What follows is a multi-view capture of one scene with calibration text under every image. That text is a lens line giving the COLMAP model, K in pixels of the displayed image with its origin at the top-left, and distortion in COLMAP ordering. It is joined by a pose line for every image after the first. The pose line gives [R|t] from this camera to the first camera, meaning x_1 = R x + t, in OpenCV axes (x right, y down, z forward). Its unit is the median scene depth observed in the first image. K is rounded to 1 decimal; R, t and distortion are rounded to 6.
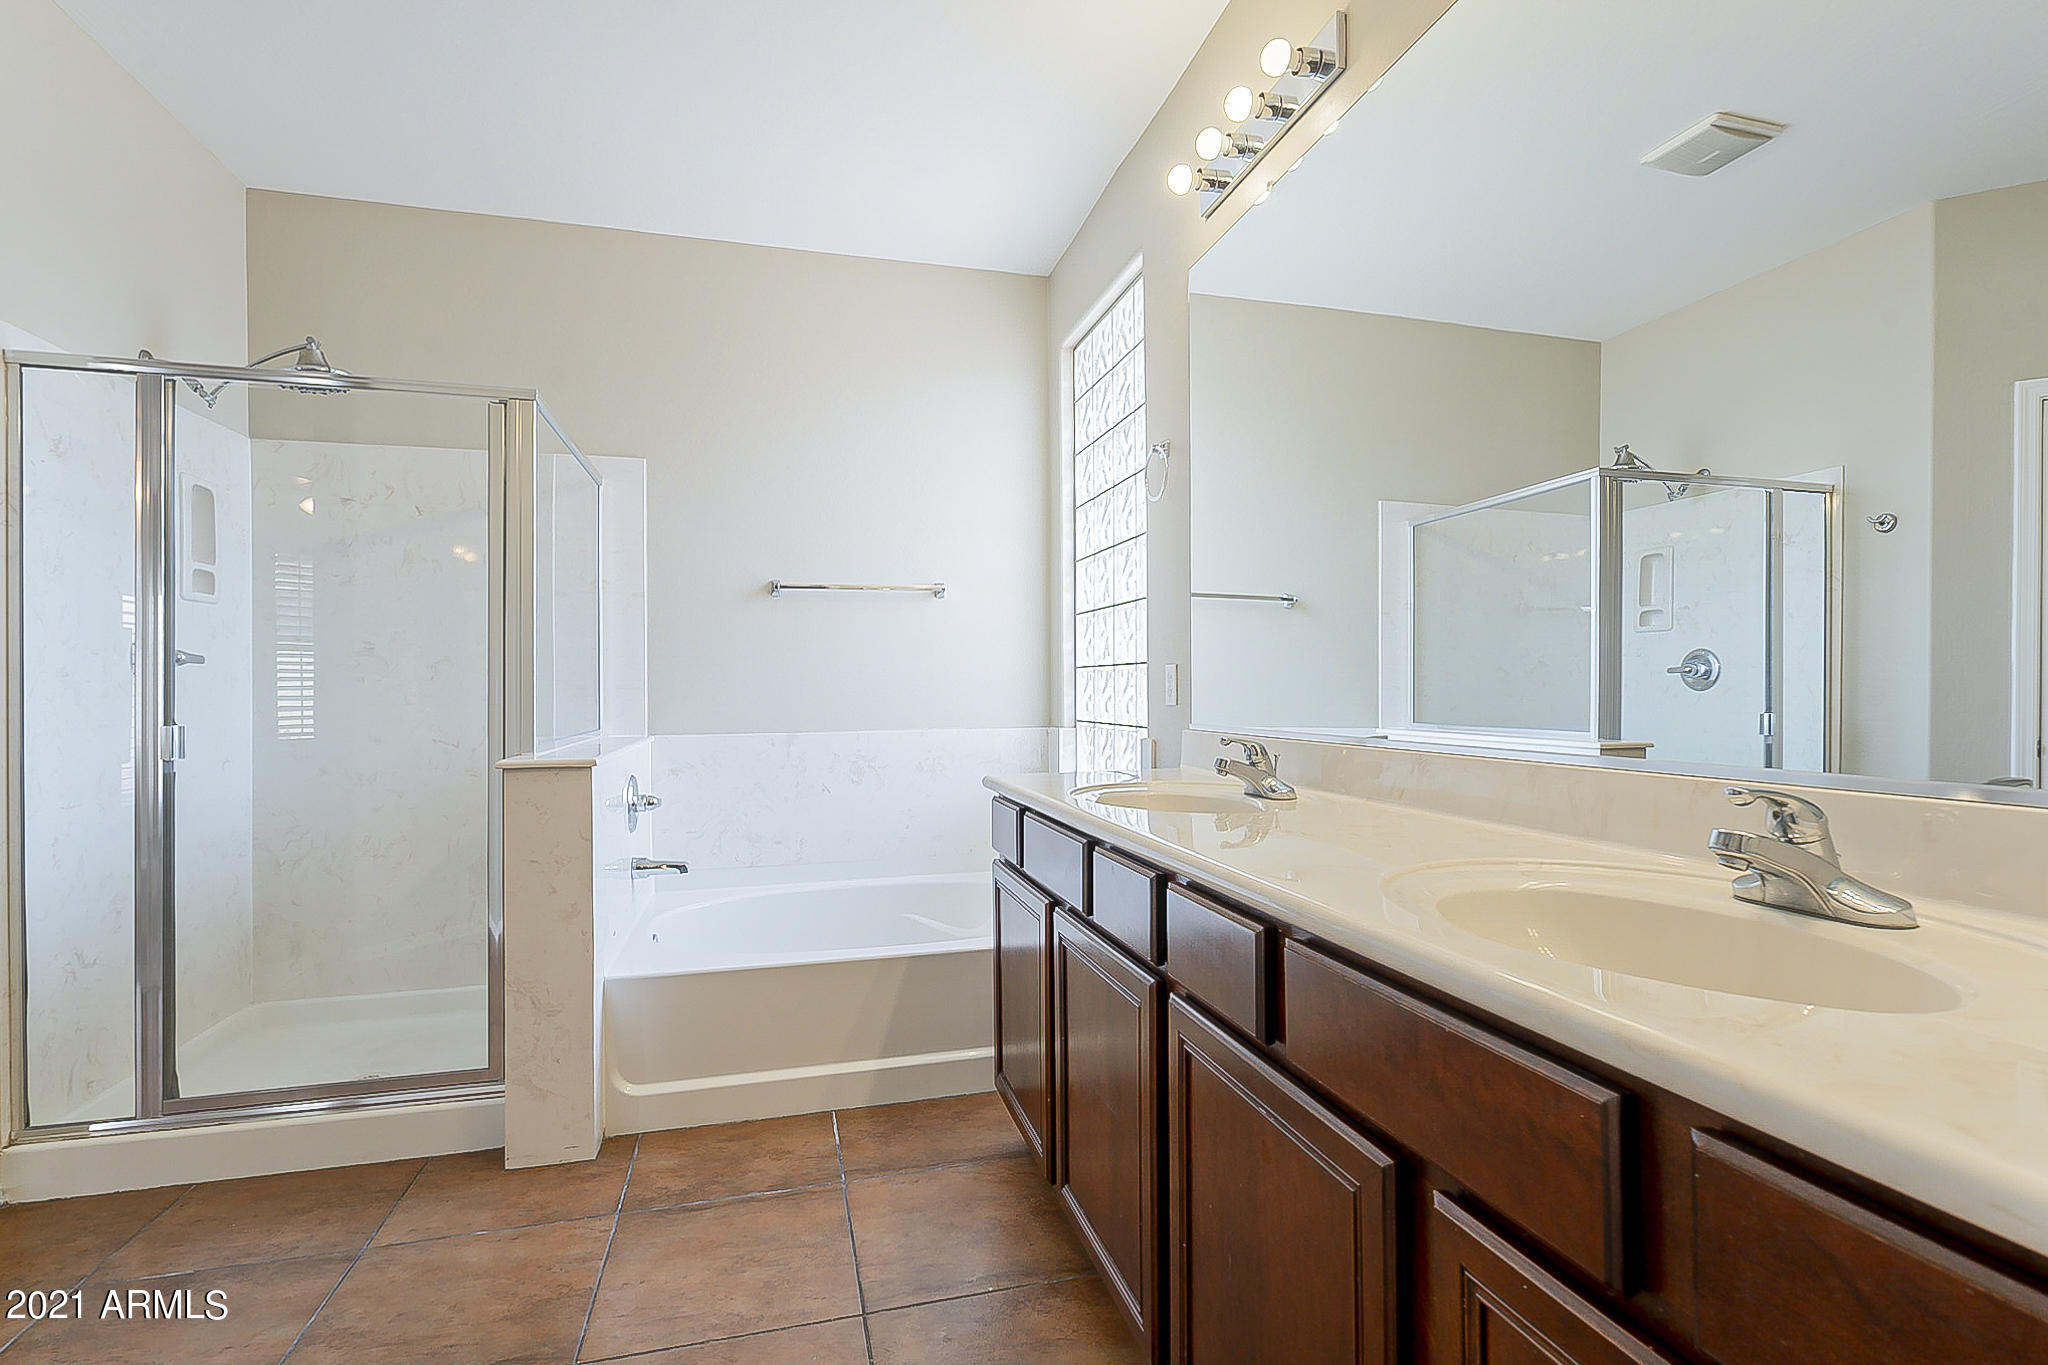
lens RADIAL K [[945.4, 0, 1017.4], [0, 945.4, 685.0], [0, 0, 1]] dist [-0.003387, -0.000206]
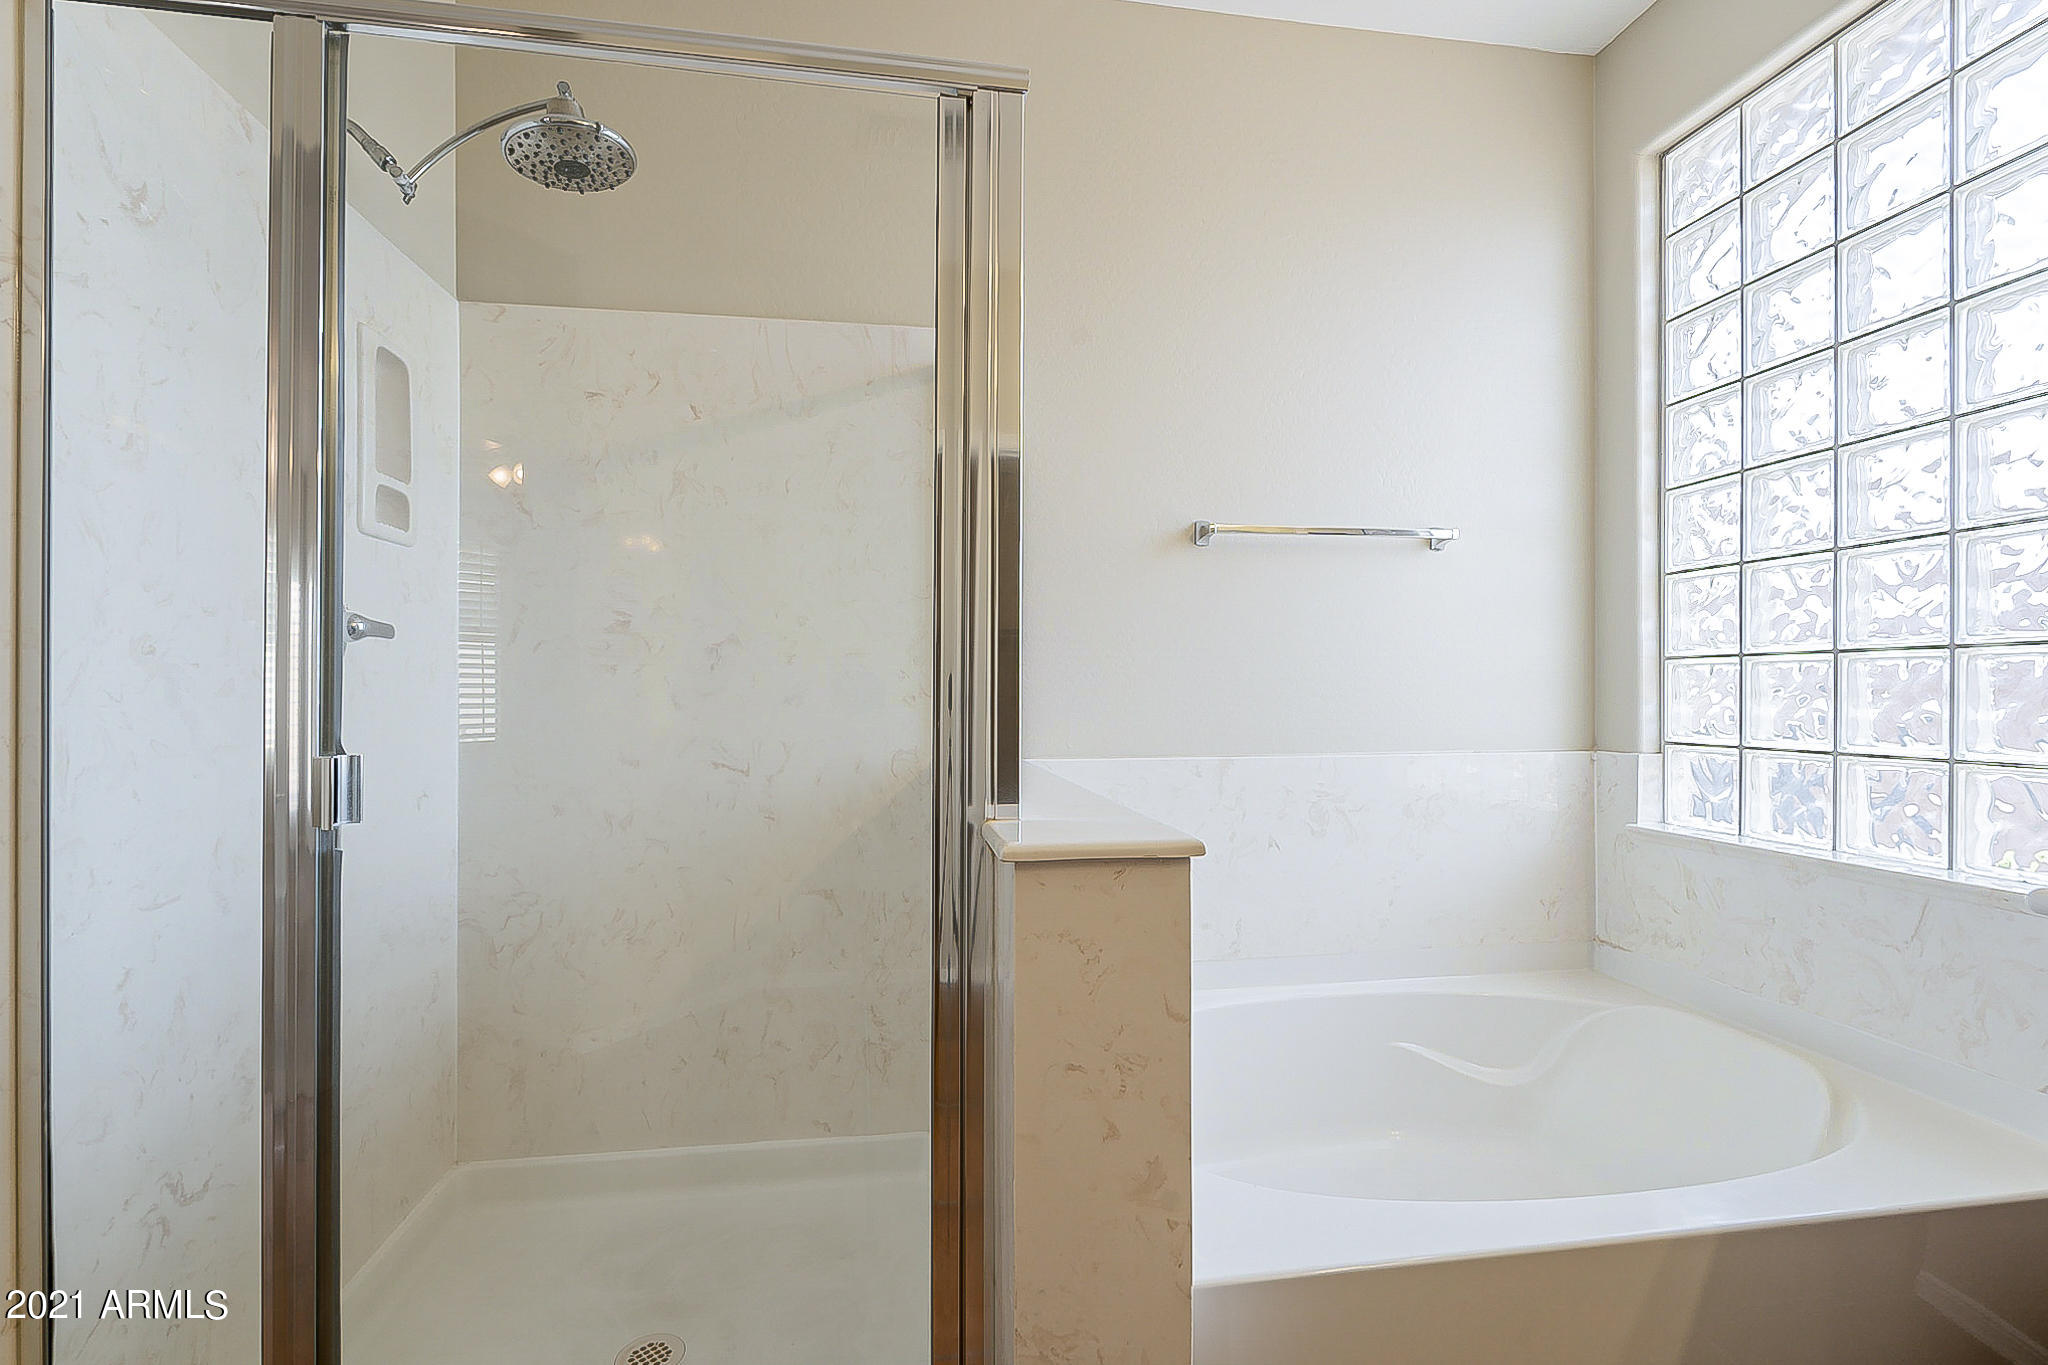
lens RADIAL K [[945.4, 0, 1035.7], [0, 945.4, 687.9], [0, 0, 1]] dist [-0.003387, -0.000206]
pose [[0.994317, 0.007476, -0.106199, -0.368243], [-0.007371, 0.999972, 0.001379, 0.004201], [0.106207, -0.000588, 0.994344, 0.419650]]
